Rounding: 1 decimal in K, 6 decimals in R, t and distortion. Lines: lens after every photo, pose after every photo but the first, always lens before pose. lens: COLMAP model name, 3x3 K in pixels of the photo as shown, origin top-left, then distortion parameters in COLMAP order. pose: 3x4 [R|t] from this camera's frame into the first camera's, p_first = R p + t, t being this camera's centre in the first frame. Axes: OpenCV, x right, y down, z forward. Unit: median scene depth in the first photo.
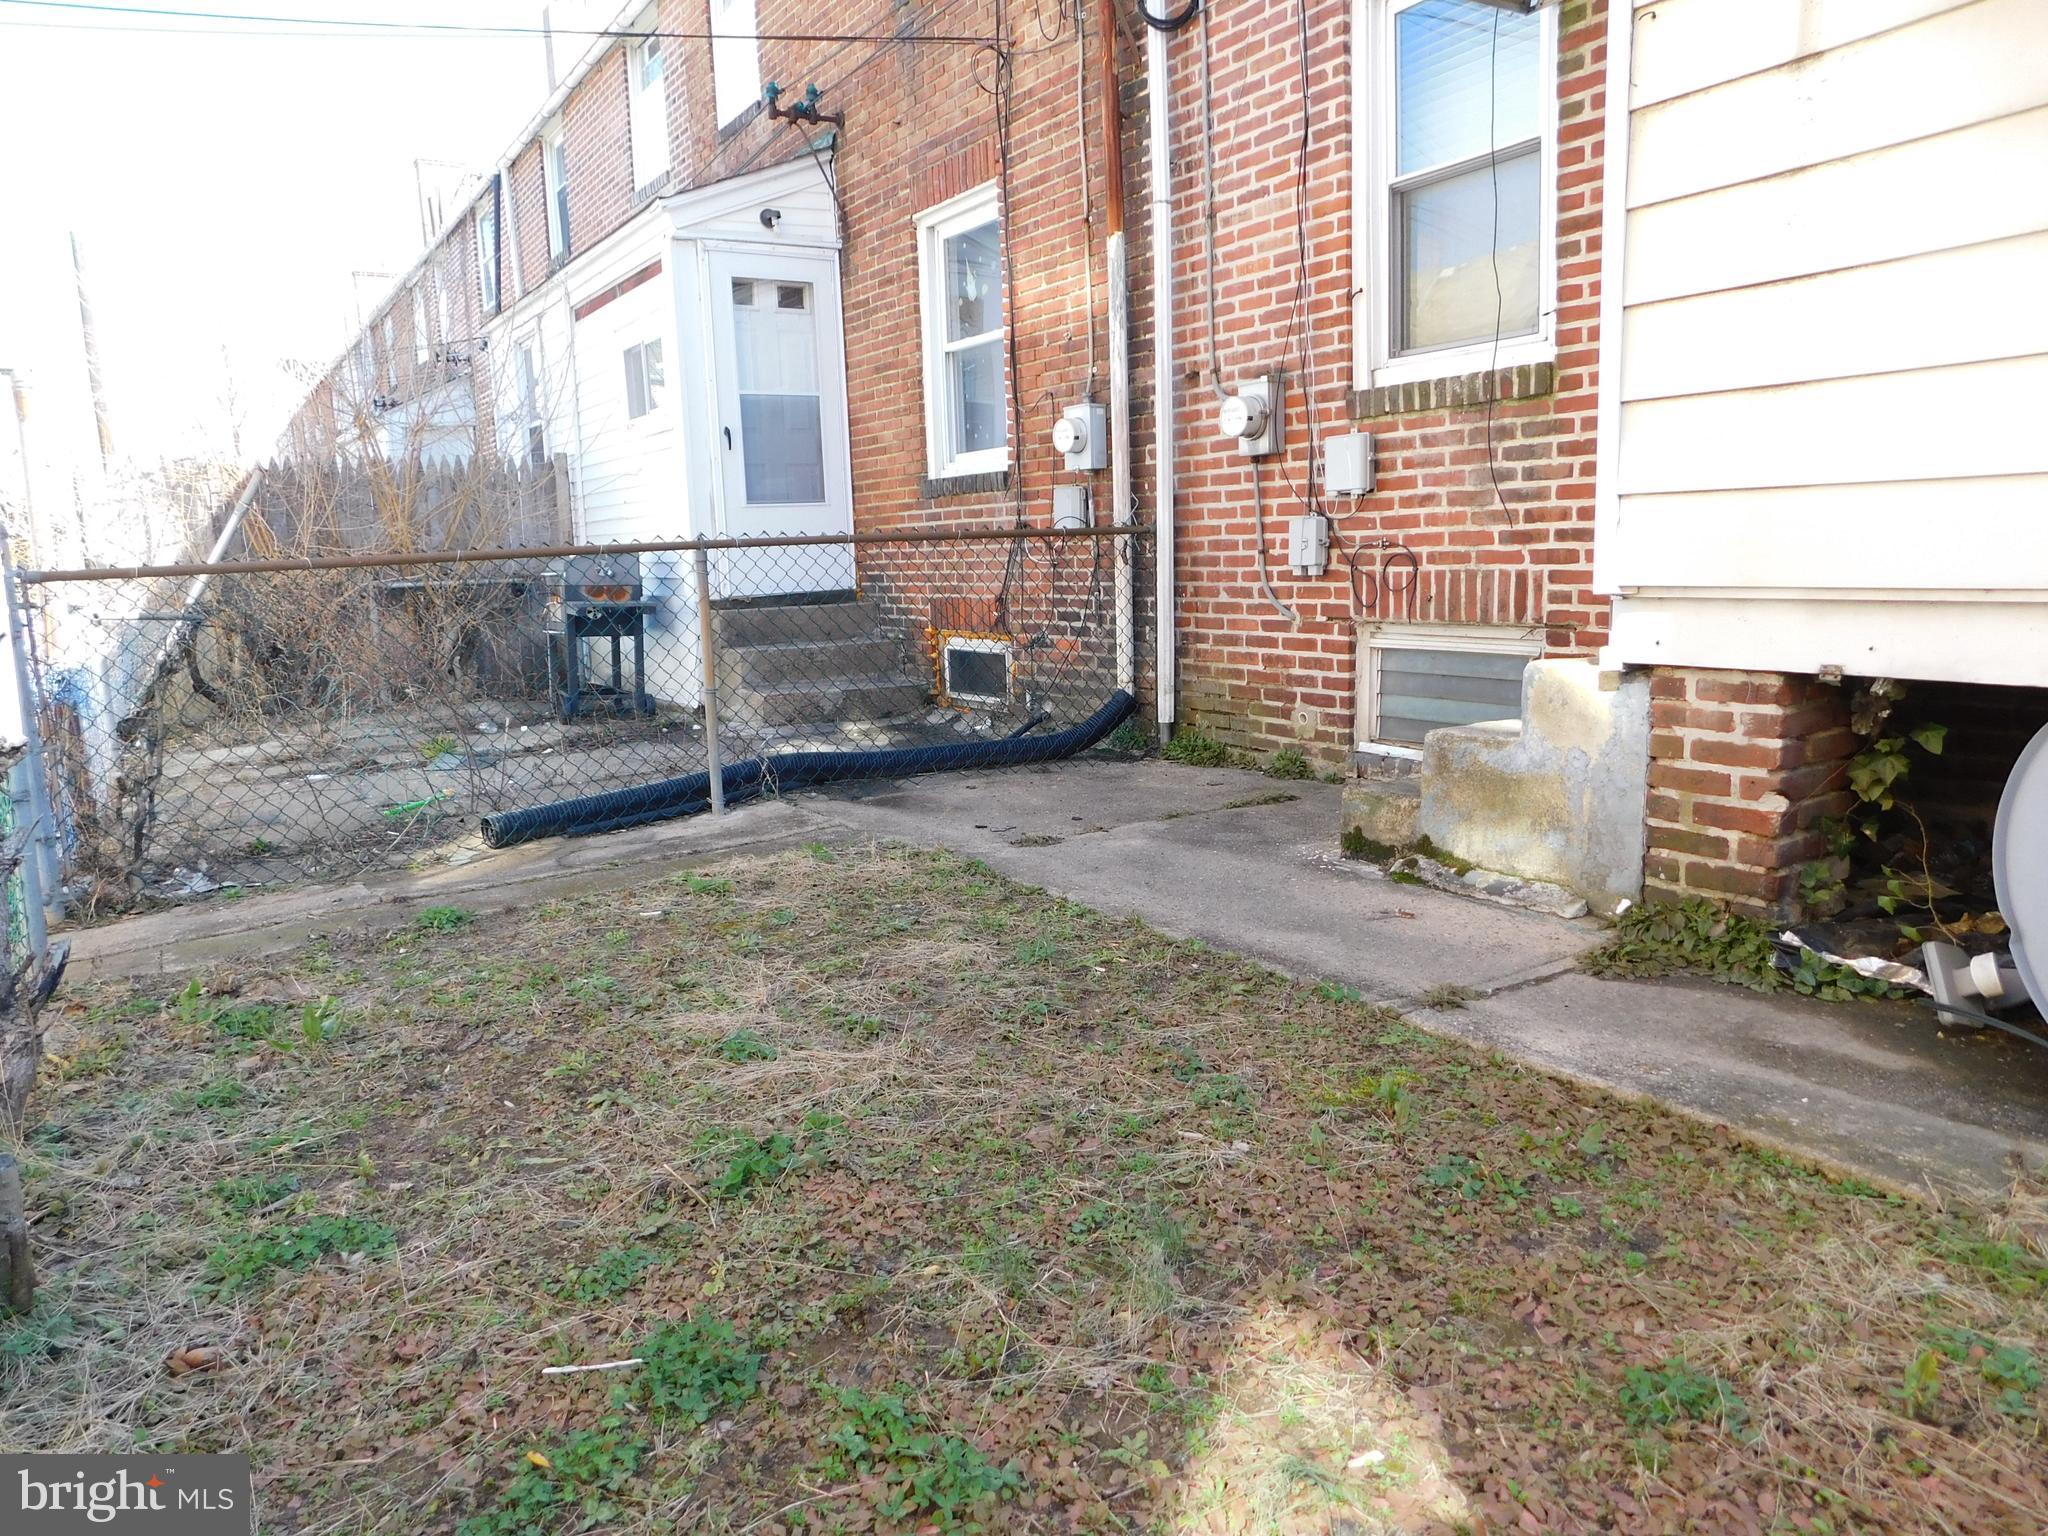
lens RADIAL K [[1356.5, 0, 1014.4], [0, 1356.5, 763.6], [0, 0, 1]] dist [-0.076165, 0.070018]
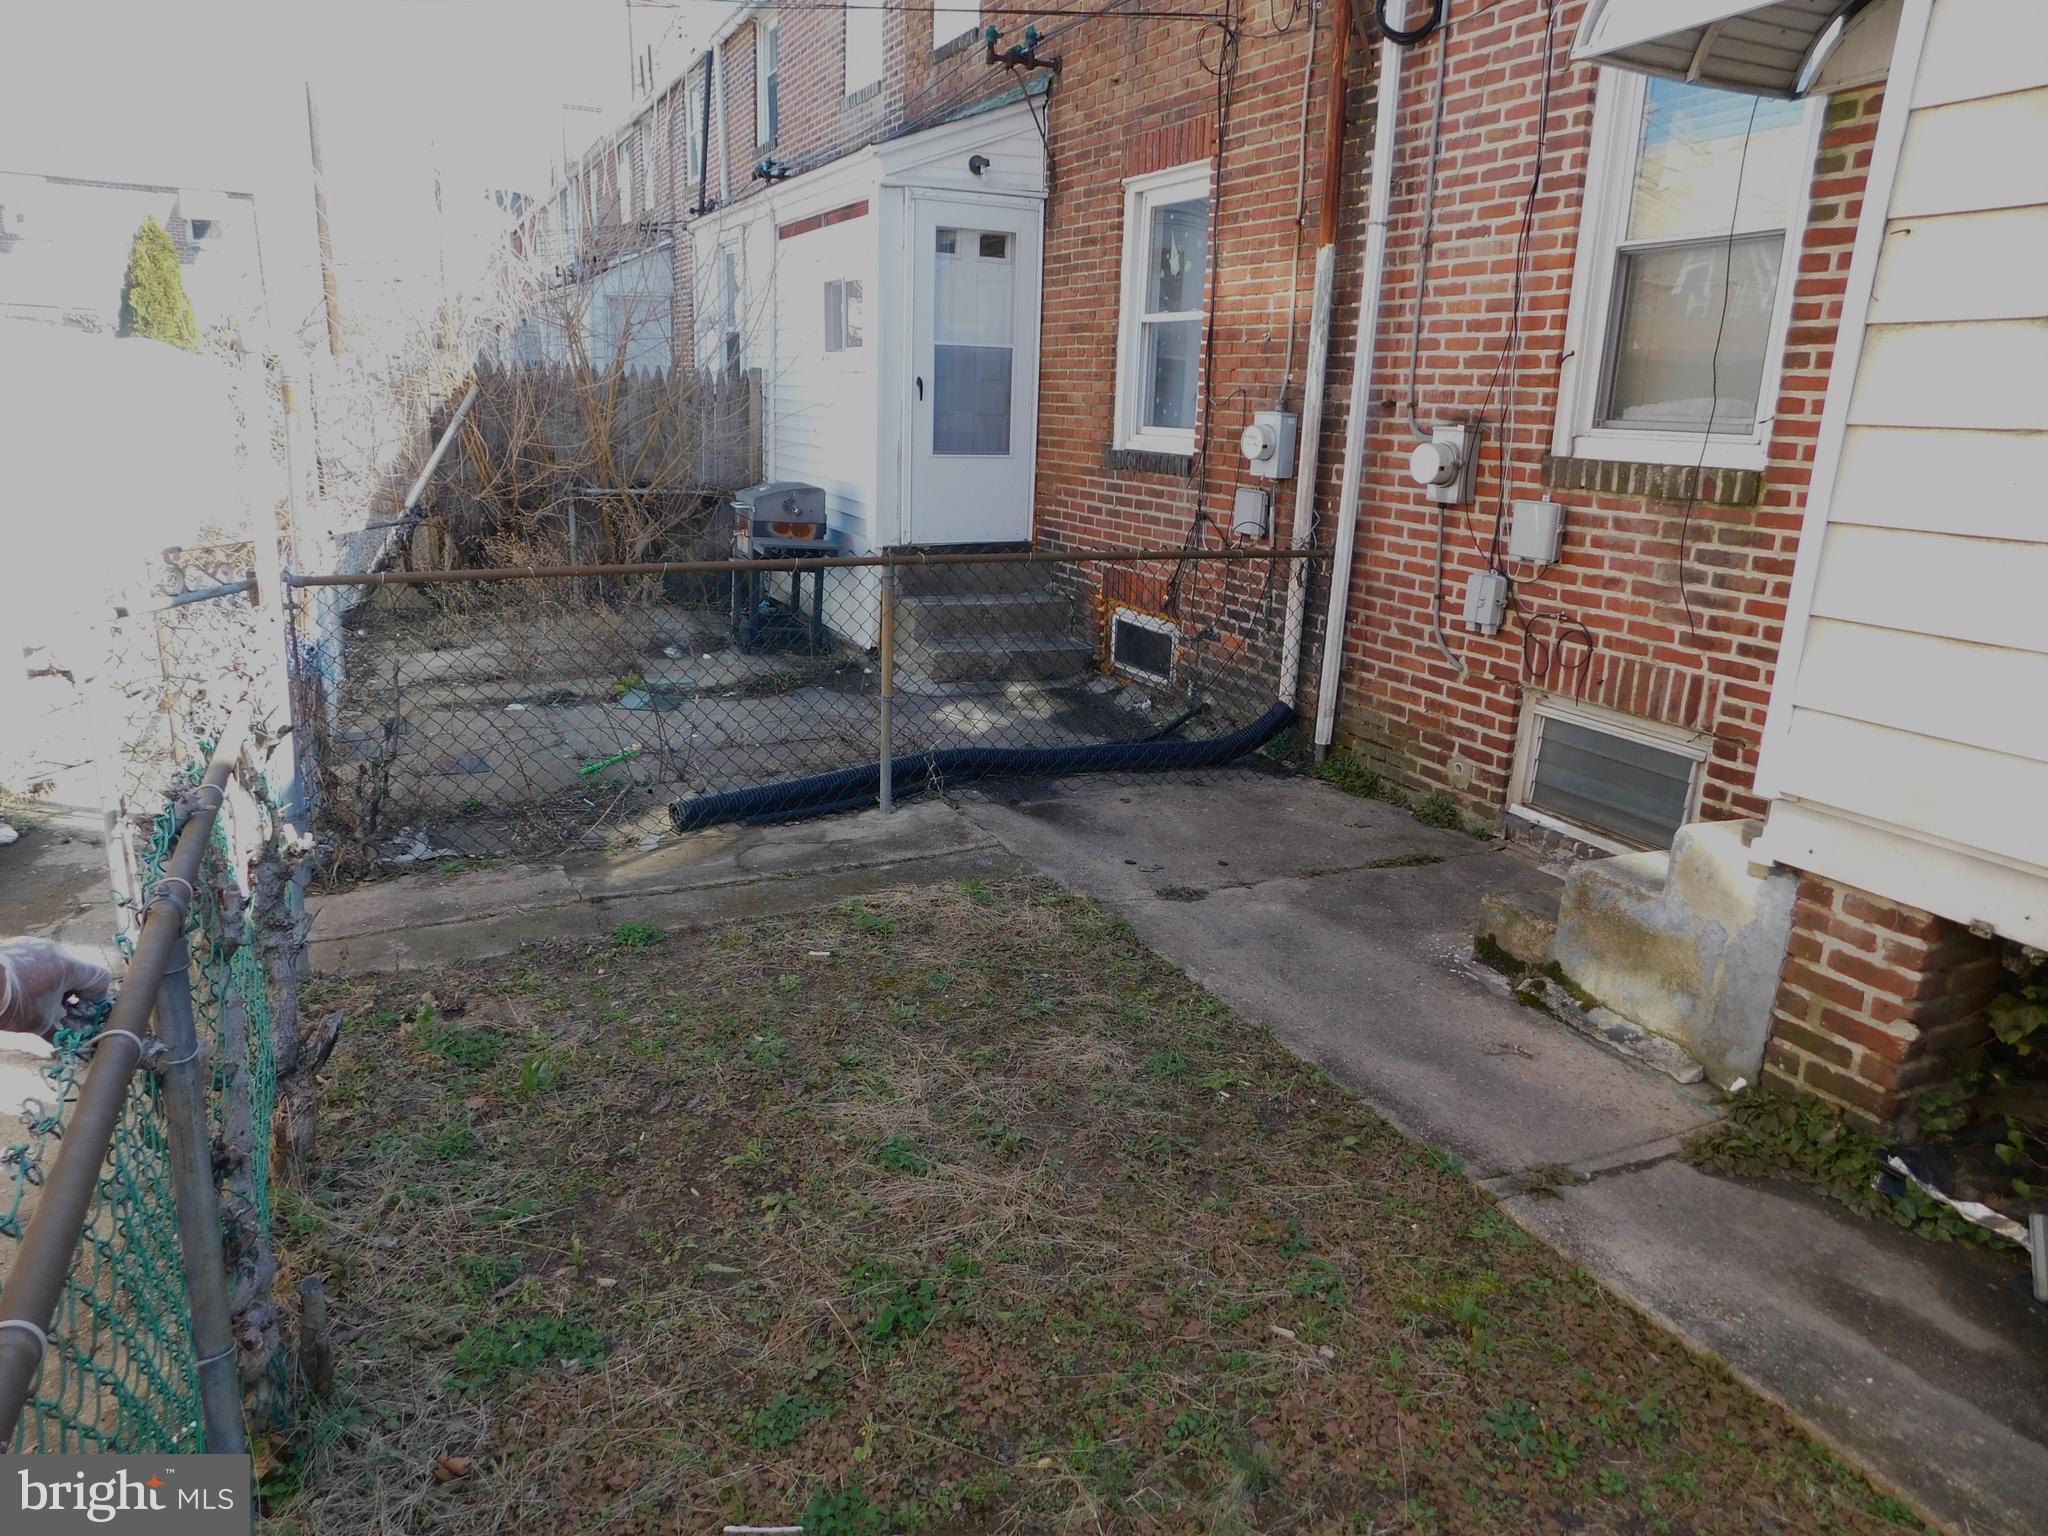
lens RADIAL K [[1356.5, 0, 1014.4], [0, 1356.5, 763.6], [0, 0, 1]] dist [-0.076165, 0.070018]
pose [[0.989171, 0.101683, -0.105838, -0.009823], [-0.089682, 0.989589, 0.112563, -0.133777], [0.116182, -0.101853, 0.987992, -0.037180]]
